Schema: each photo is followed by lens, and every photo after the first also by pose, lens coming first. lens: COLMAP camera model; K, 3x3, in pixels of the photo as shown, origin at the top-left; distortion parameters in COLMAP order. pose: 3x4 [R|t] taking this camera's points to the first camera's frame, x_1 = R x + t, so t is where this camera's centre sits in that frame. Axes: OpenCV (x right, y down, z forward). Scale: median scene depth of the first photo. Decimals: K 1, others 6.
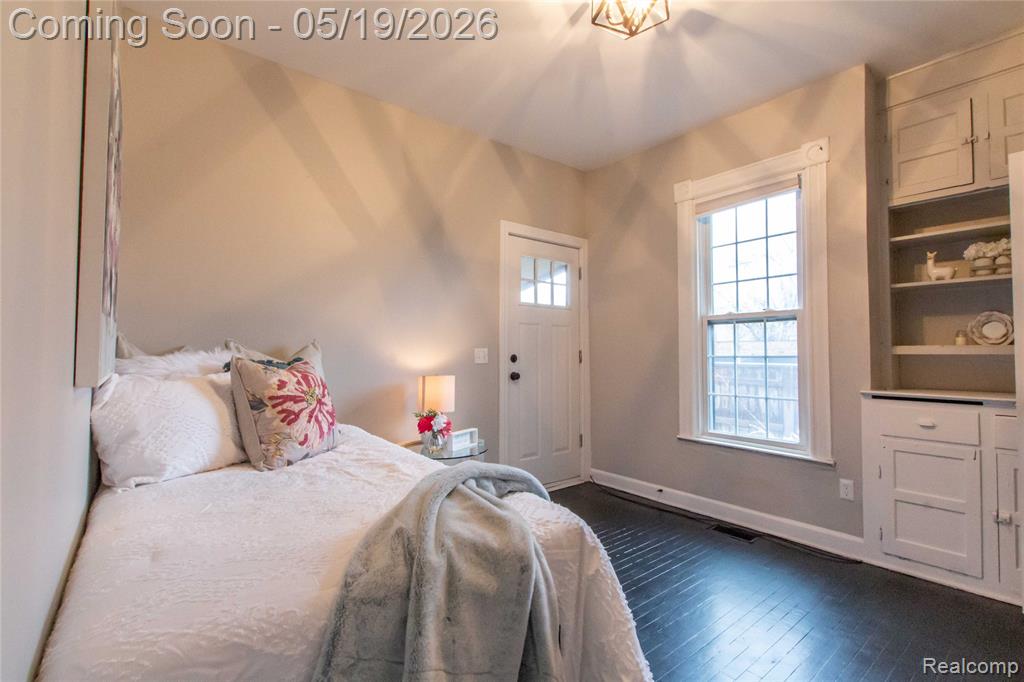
lens RADIAL K [[473.9, 0, 516.7], [0, 473.9, 339.6], [0, 0, 1]] dist [0.005867, -0.000593]
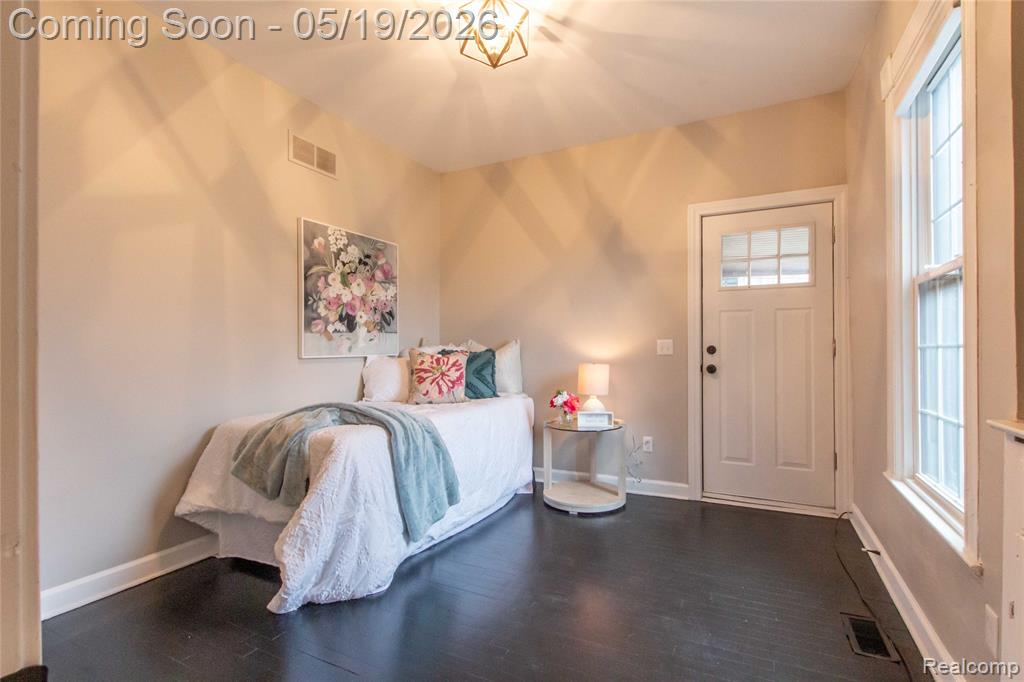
lens RADIAL K [[473.9, 0, 518.4], [0, 473.9, 344.7], [0, 0, 1]] dist [0.005867, -0.000593]
pose [[0.413712, -0.006062, -0.910387, 0.944347], [0.033458, 0.999404, 0.008550, 0.012702], [0.909793, -0.033997, 0.413668, 0.385891]]
